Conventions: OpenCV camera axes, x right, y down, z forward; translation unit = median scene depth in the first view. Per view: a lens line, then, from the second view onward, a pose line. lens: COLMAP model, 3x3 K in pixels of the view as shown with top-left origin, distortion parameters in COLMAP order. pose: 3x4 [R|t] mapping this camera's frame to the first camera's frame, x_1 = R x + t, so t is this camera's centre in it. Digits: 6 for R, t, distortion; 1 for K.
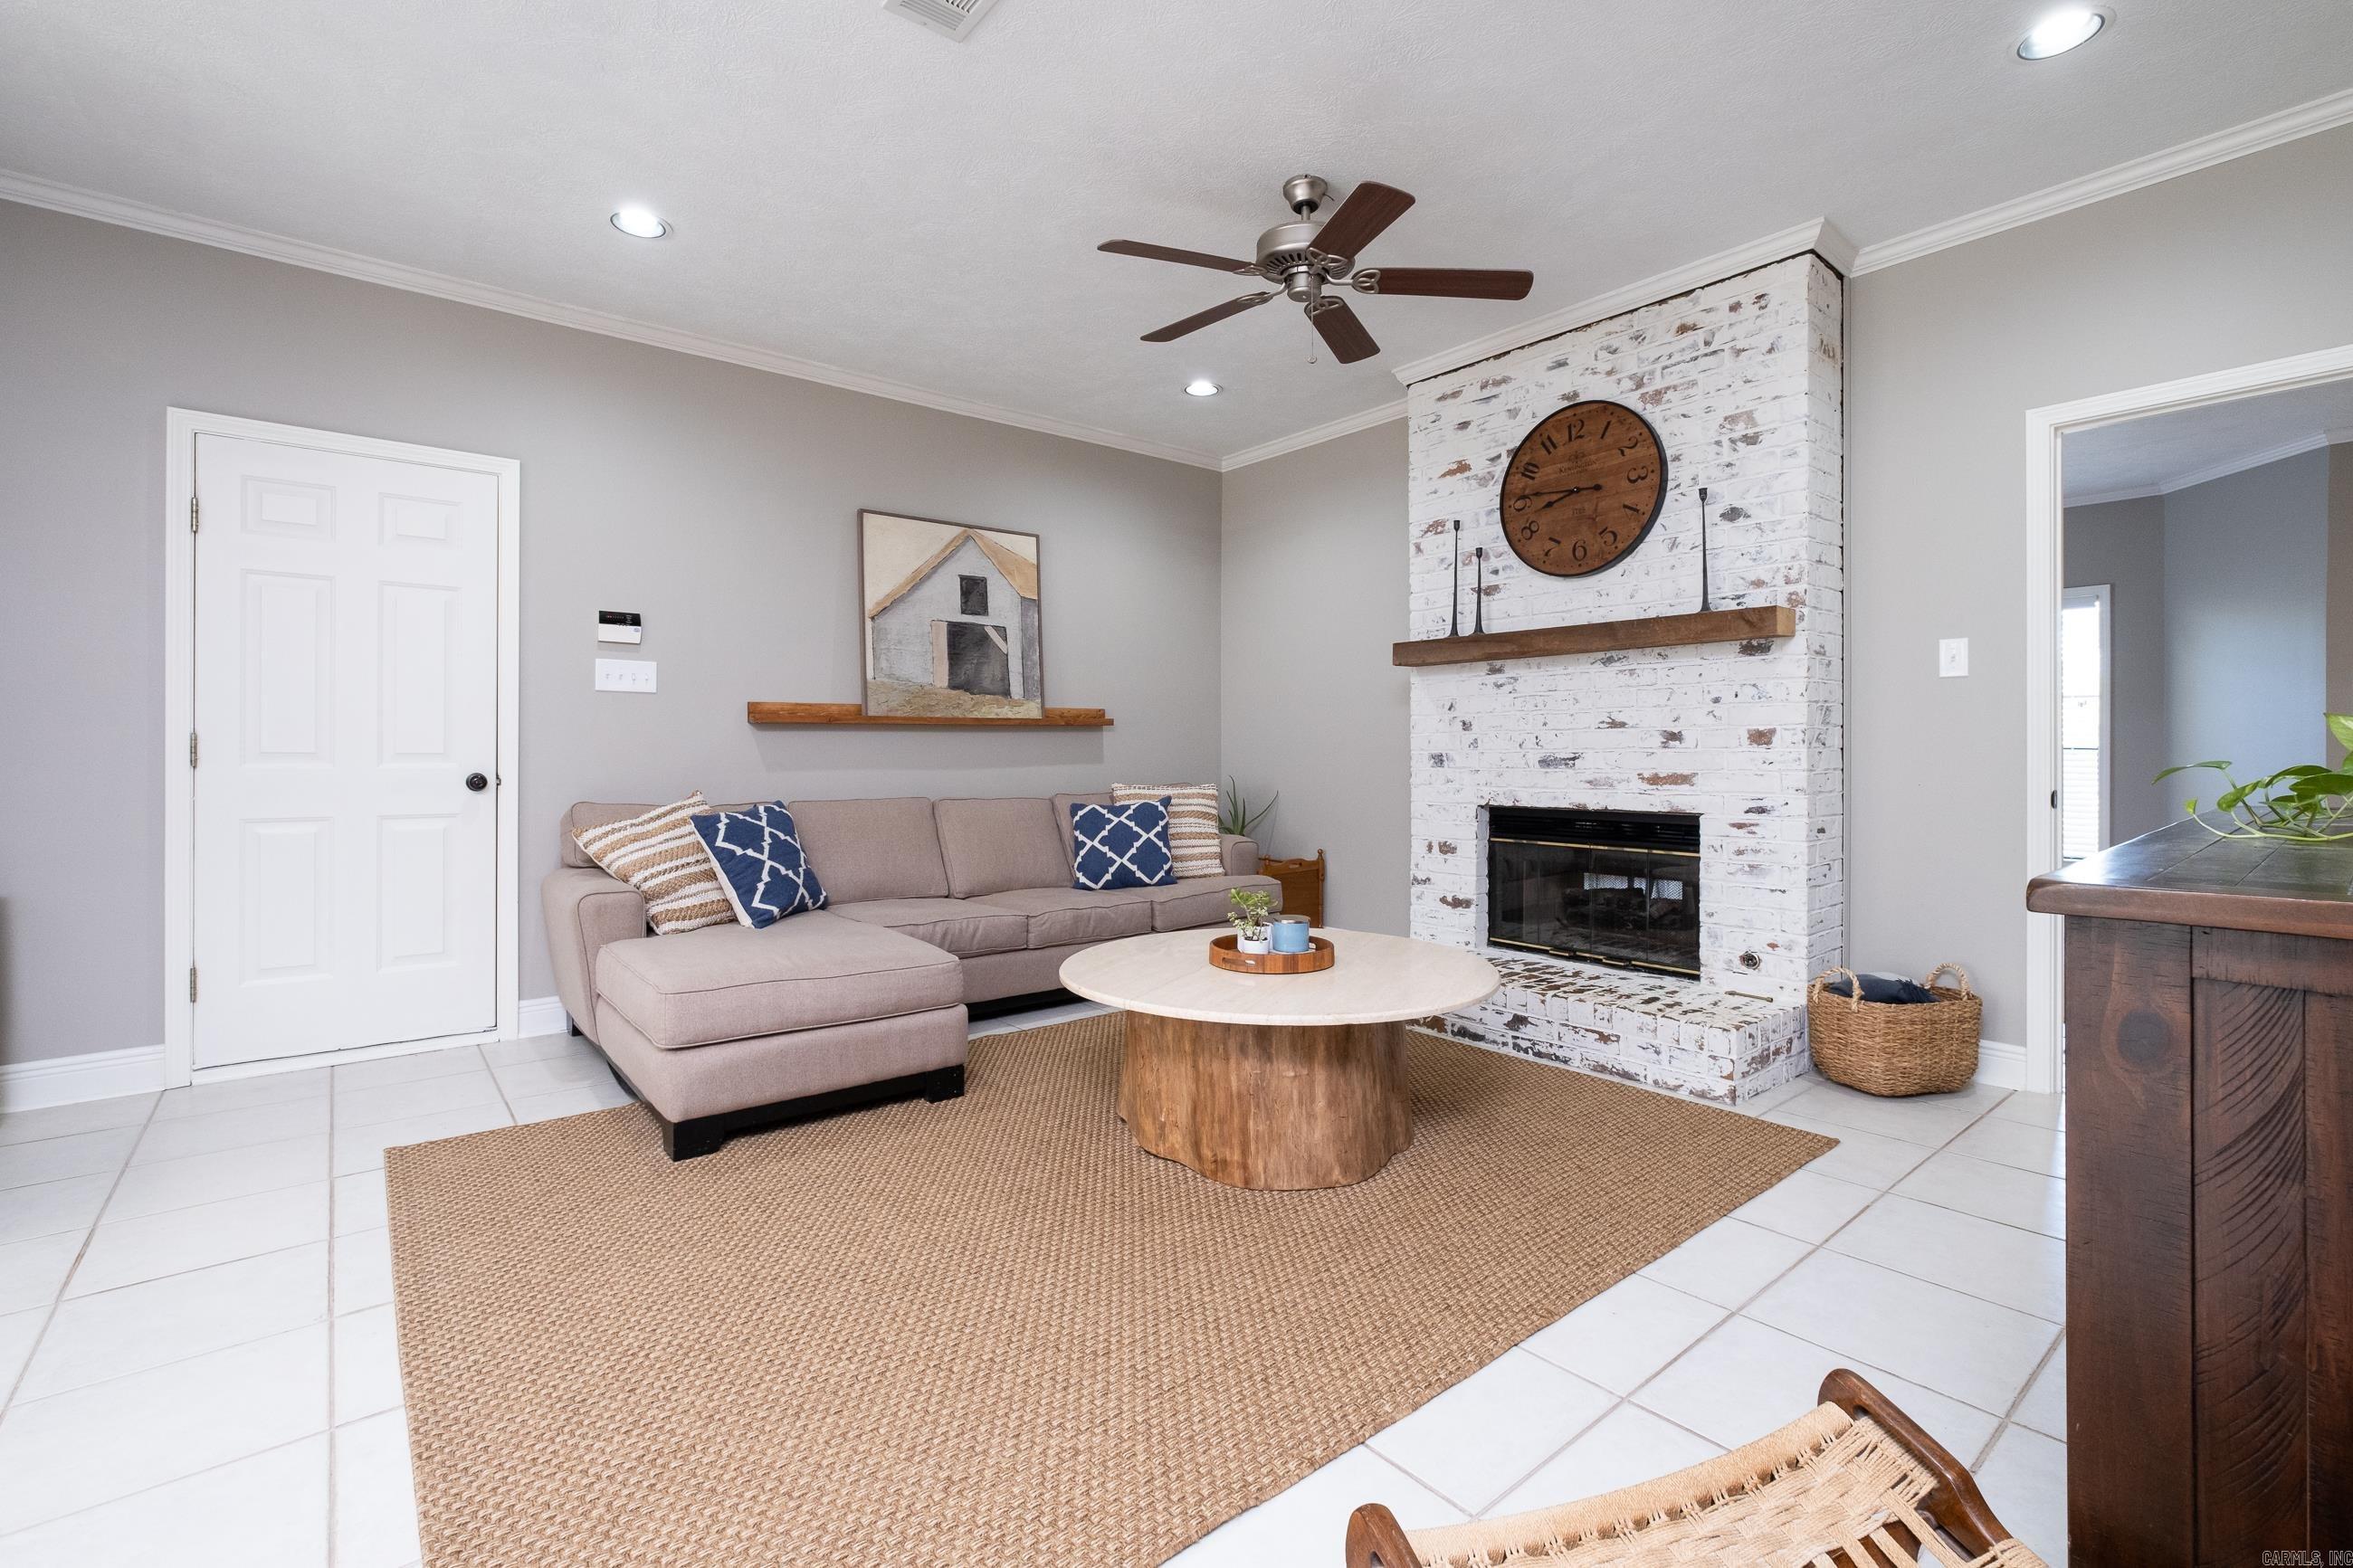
lens RADIAL K [[1041.0, 0, 1178.7], [0, 1041.0, 792.5], [0, 0, 1]] dist [-0.006918, -0.000171]
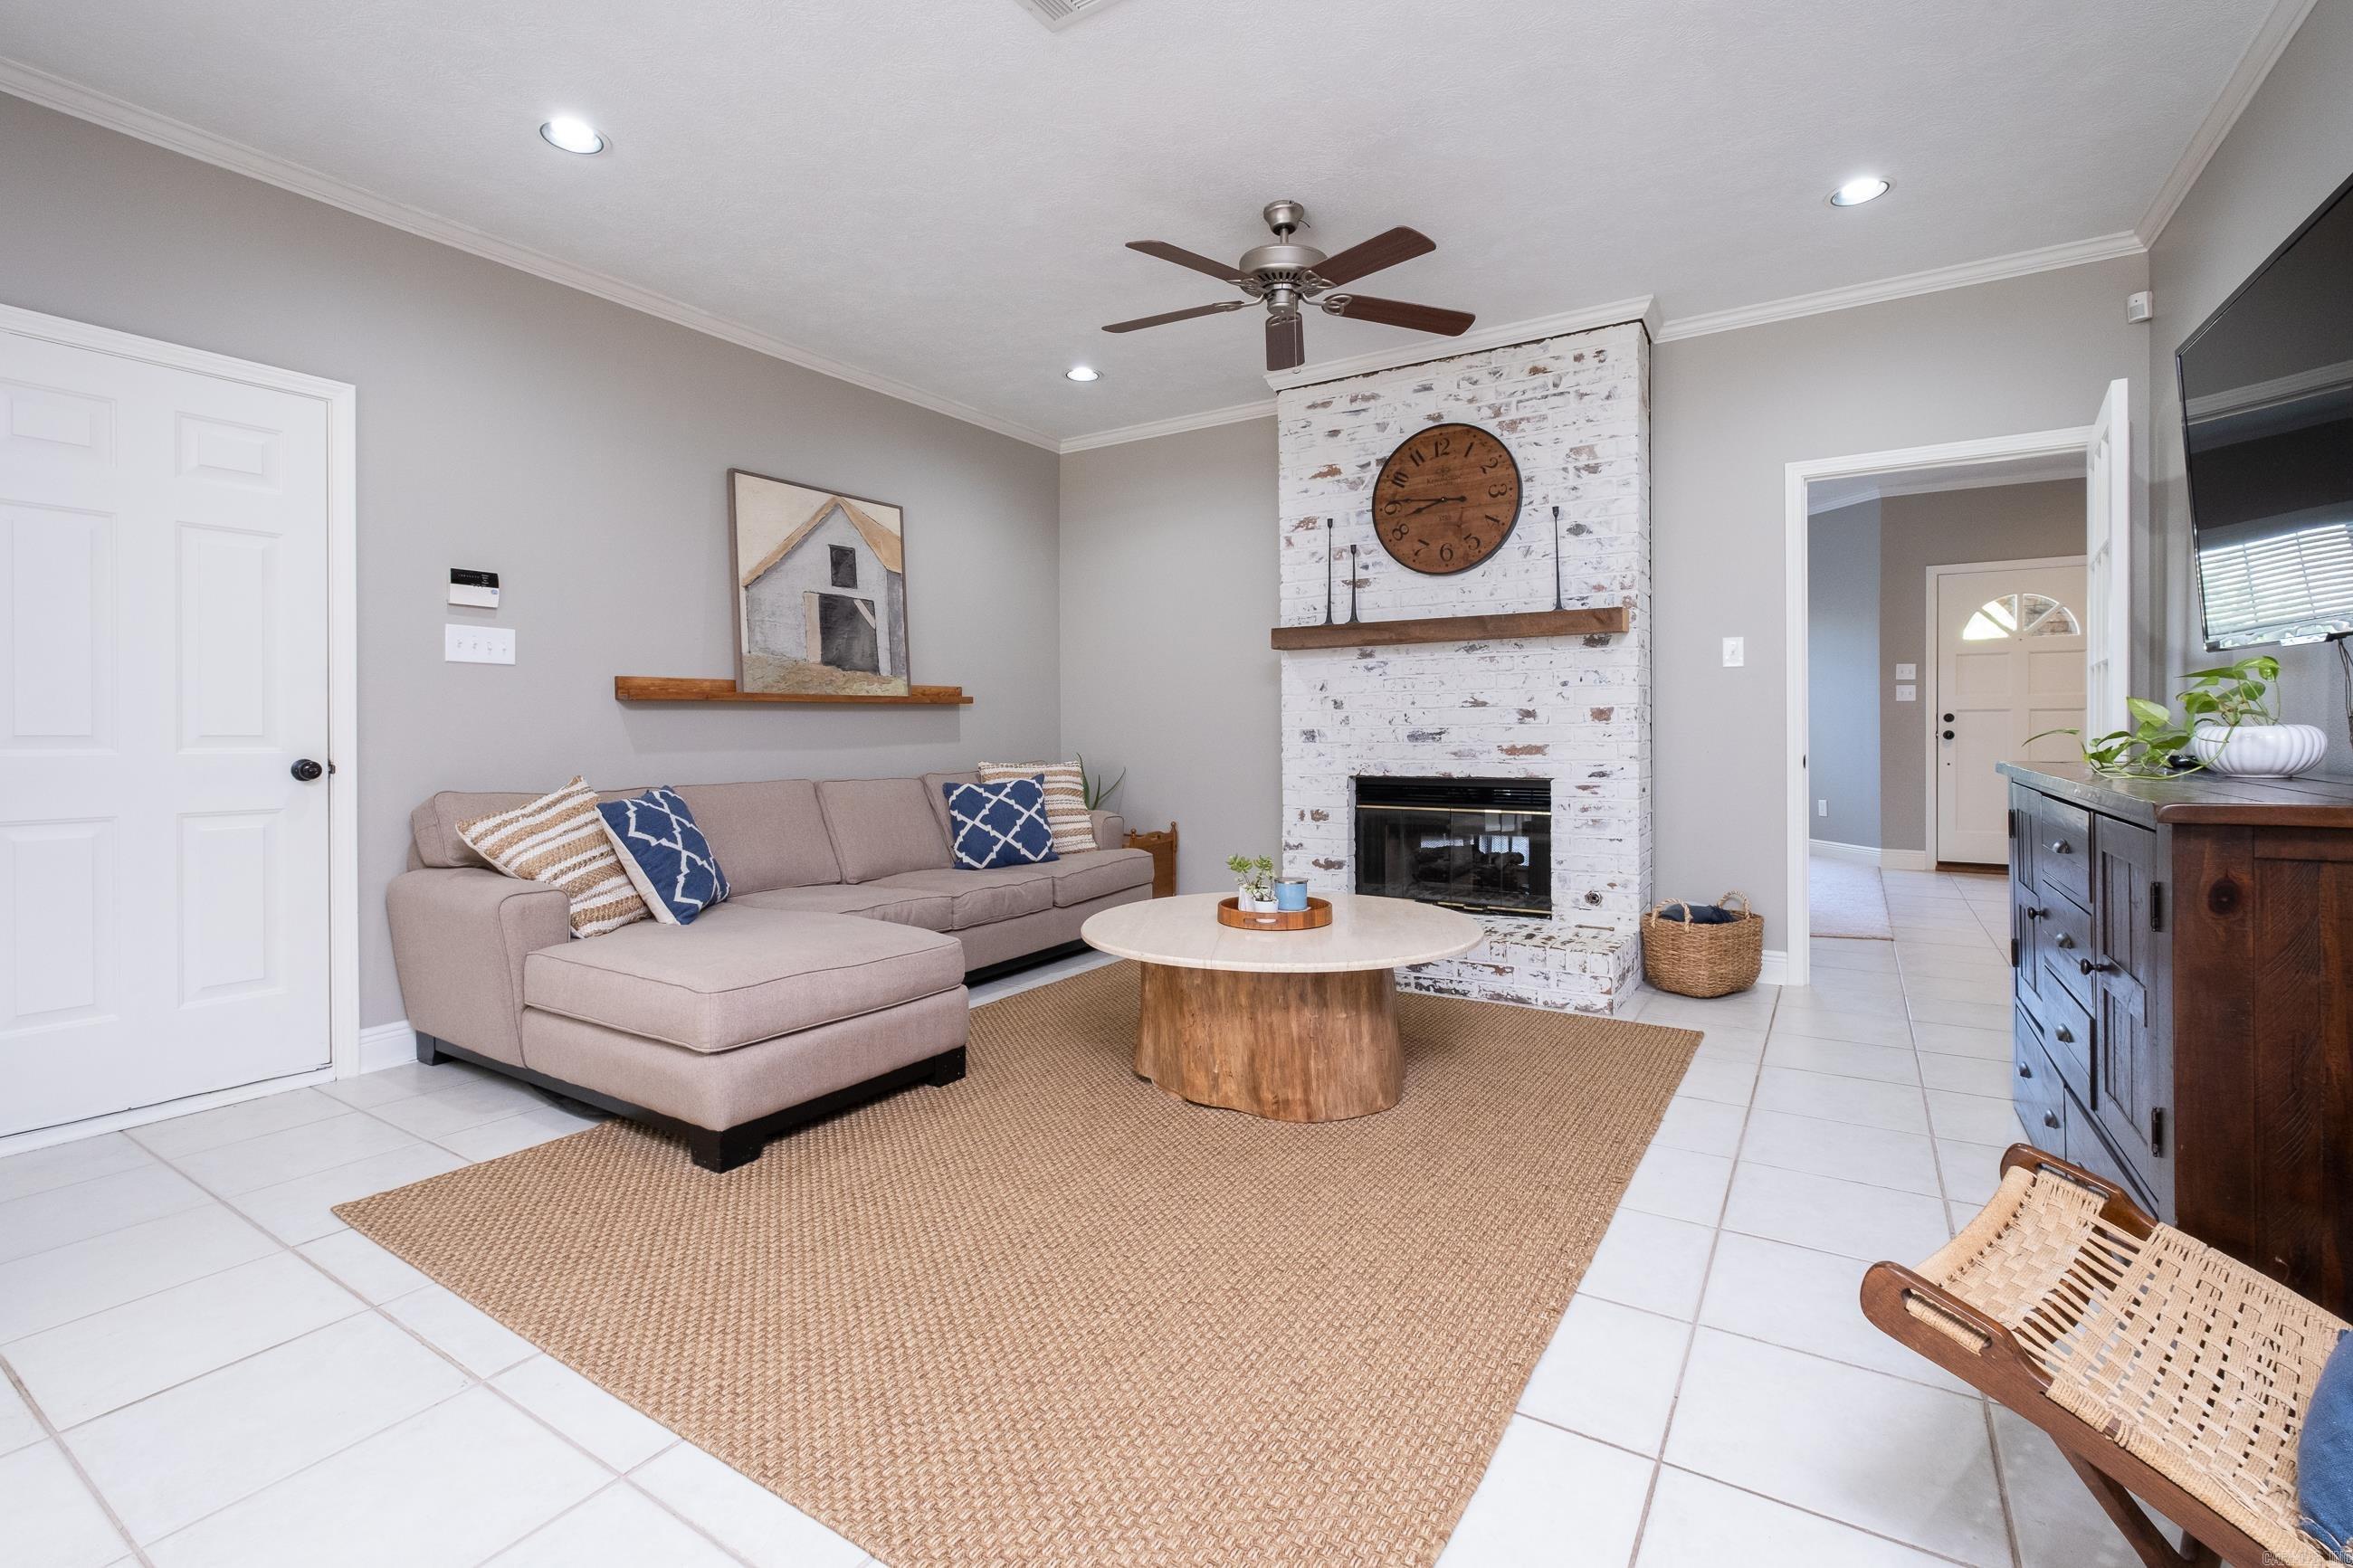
lens RADIAL K [[1045.3, 0, 1184.2], [0, 1045.3, 776.5], [0, 0, 1]] dist [-0.007462, 0.000262]
pose [[0.949334, -0.019403, 0.313668, -0.268094], [0.017939, 0.999811, 0.007551, 0.001338], [-0.313756, -0.001541, 0.949503, -0.008042]]
